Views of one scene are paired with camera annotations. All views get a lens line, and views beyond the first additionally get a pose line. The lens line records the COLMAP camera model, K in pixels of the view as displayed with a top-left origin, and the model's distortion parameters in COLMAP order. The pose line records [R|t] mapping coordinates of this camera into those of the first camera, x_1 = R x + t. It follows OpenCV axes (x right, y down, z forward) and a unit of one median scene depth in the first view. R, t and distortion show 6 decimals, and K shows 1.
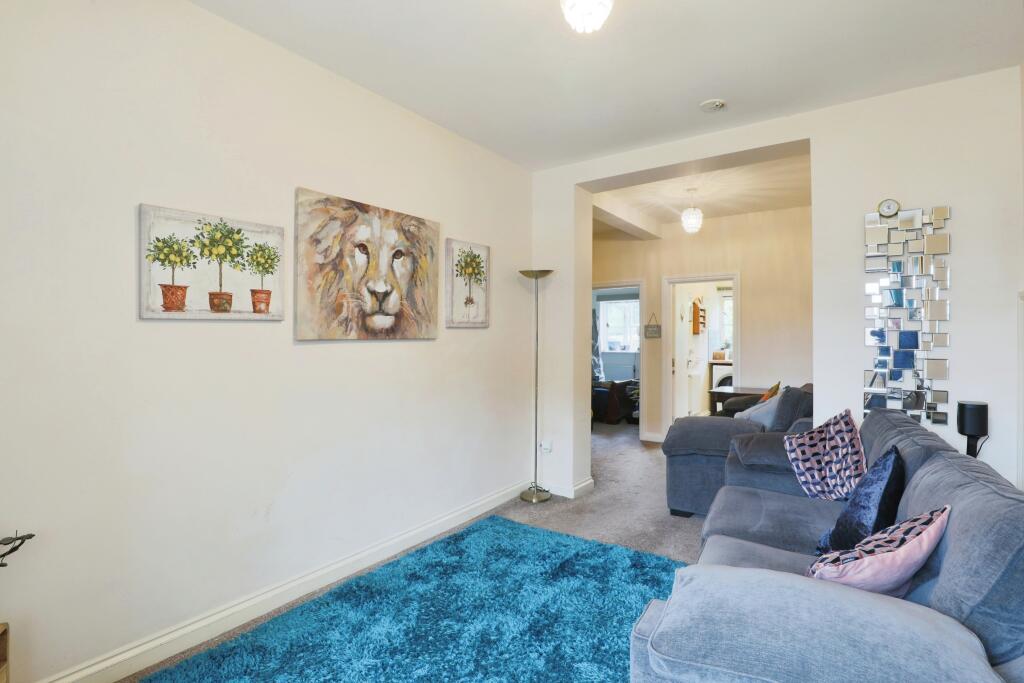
lens RADIAL K [[495.5, 0, 514.2], [0, 495.5, 337.3], [0, 0, 1]] dist [-0.034053, -0.000074]
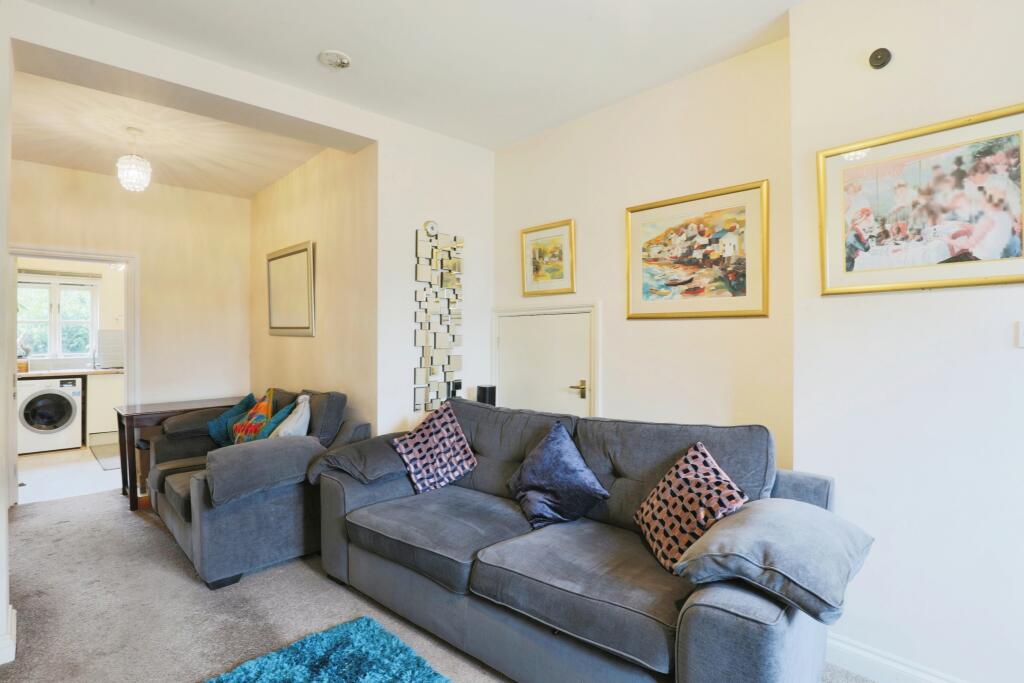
lens RADIAL K [[495.5, 0, 513.6], [0, 495.5, 342.6], [0, 0, 1]] dist [-0.034053, -0.000074]
pose [[0.185779, -0.008142, 0.982558, -0.395113], [0.004331, 0.999963, 0.007467, 0.001371], [-0.982582, 0.002868, 0.185808, 0.620812]]
